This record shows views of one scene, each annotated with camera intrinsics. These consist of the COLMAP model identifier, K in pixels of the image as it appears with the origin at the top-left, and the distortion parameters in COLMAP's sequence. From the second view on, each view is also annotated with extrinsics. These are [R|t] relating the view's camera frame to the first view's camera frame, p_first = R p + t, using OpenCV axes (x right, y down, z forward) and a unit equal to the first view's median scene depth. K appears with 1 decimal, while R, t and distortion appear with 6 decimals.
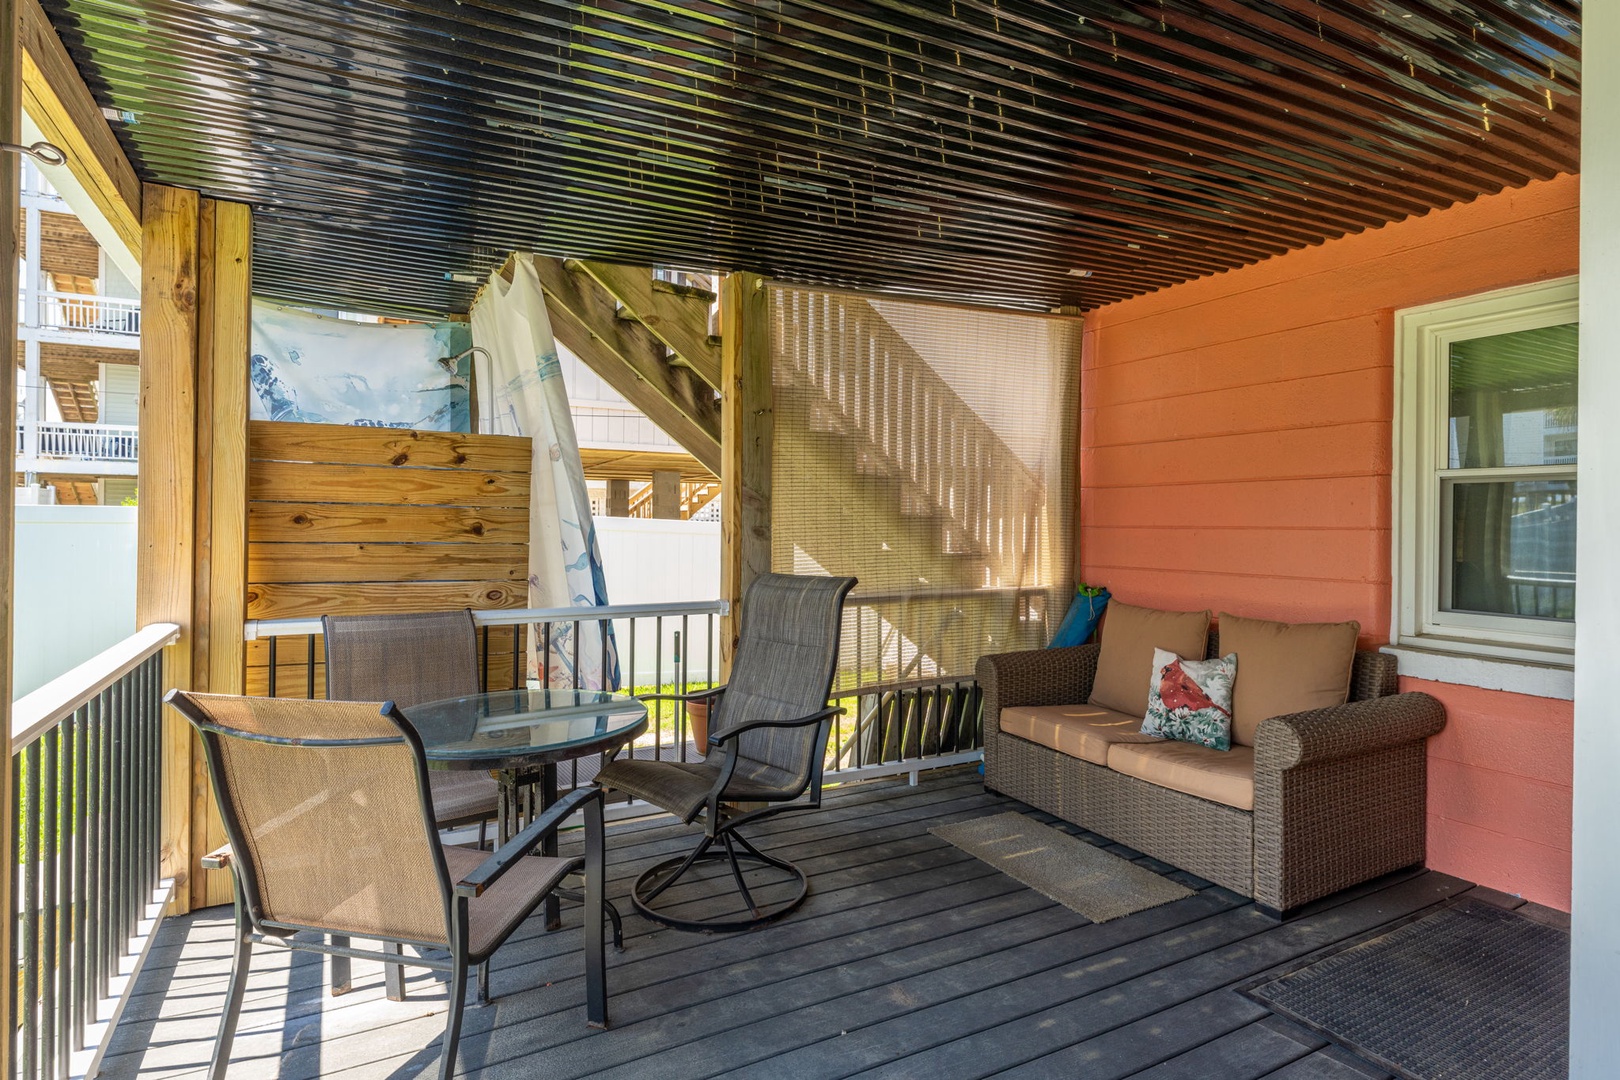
lens RADIAL K [[878.6, 0, 804.8], [0, 878.6, 523.1], [0, 0, 1]] dist [0.000609, -0.002895]
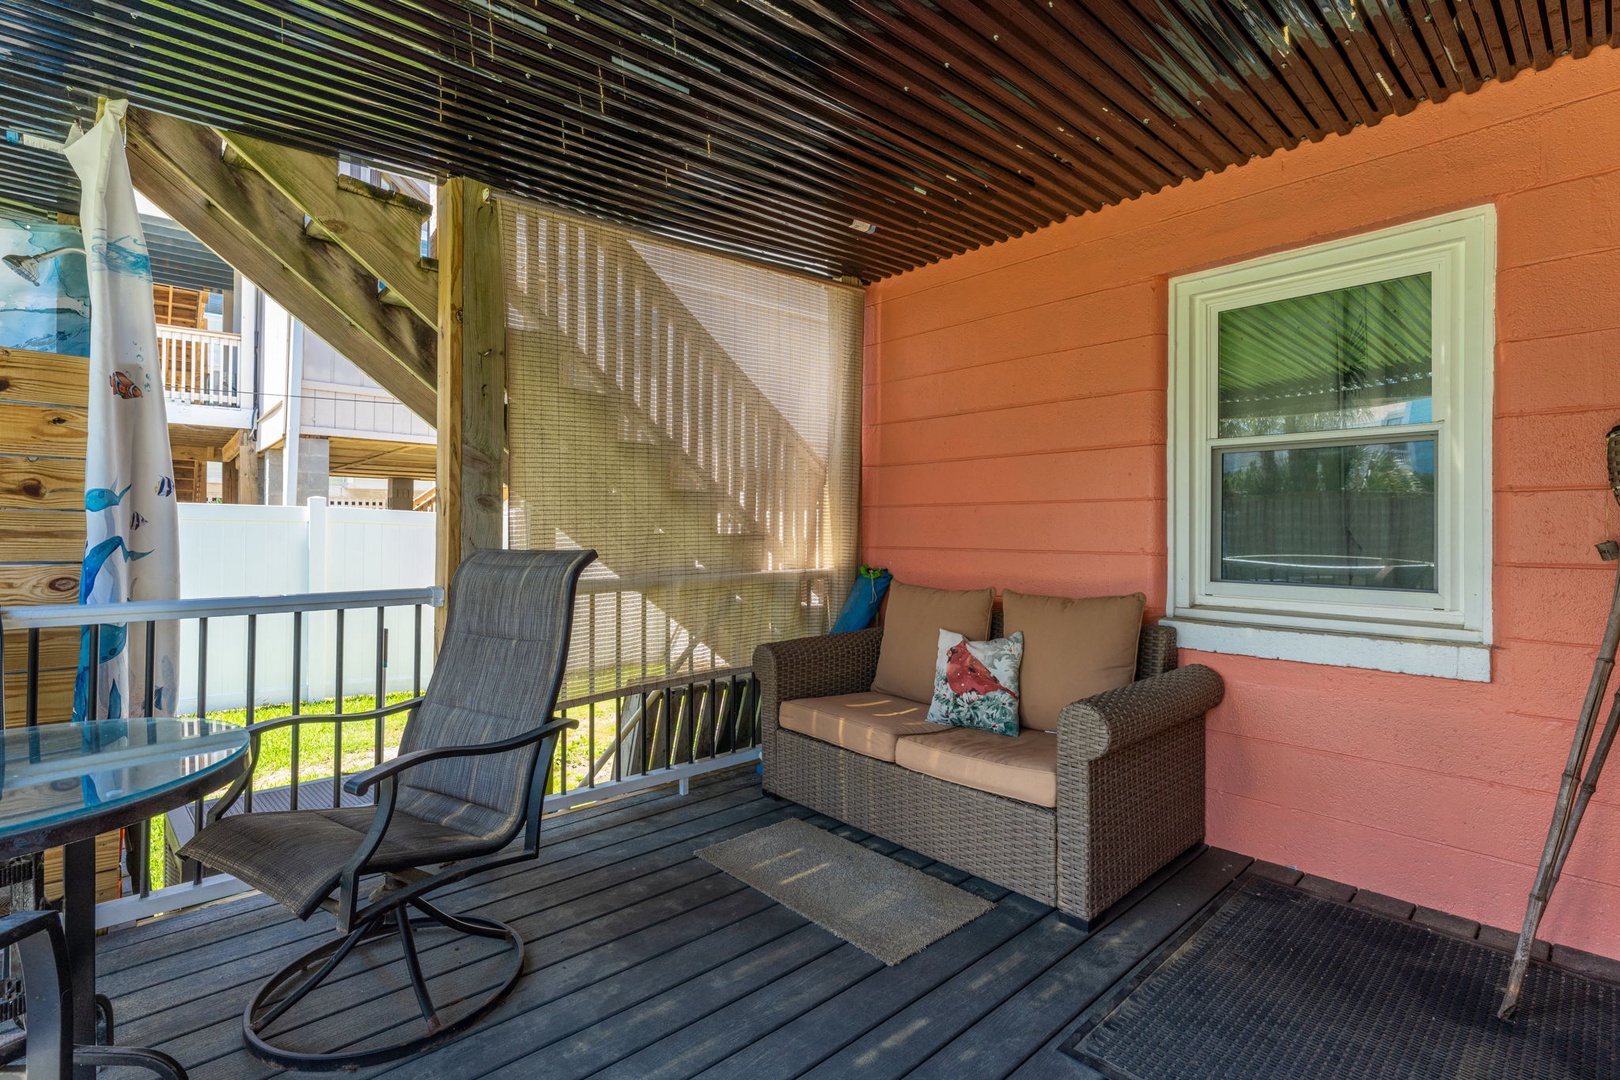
lens RADIAL K [[767.3, 0, 816.2], [0, 767.3, 529.8], [0, 0, 1]] dist [-0.002700, -0.000705]
pose [[0.967389, -0.001028, 0.253293, 0.069399], [0.001651, 0.999996, -0.002246, 0.041463], [-0.253290, 0.002591, 0.967387, 0.265684]]
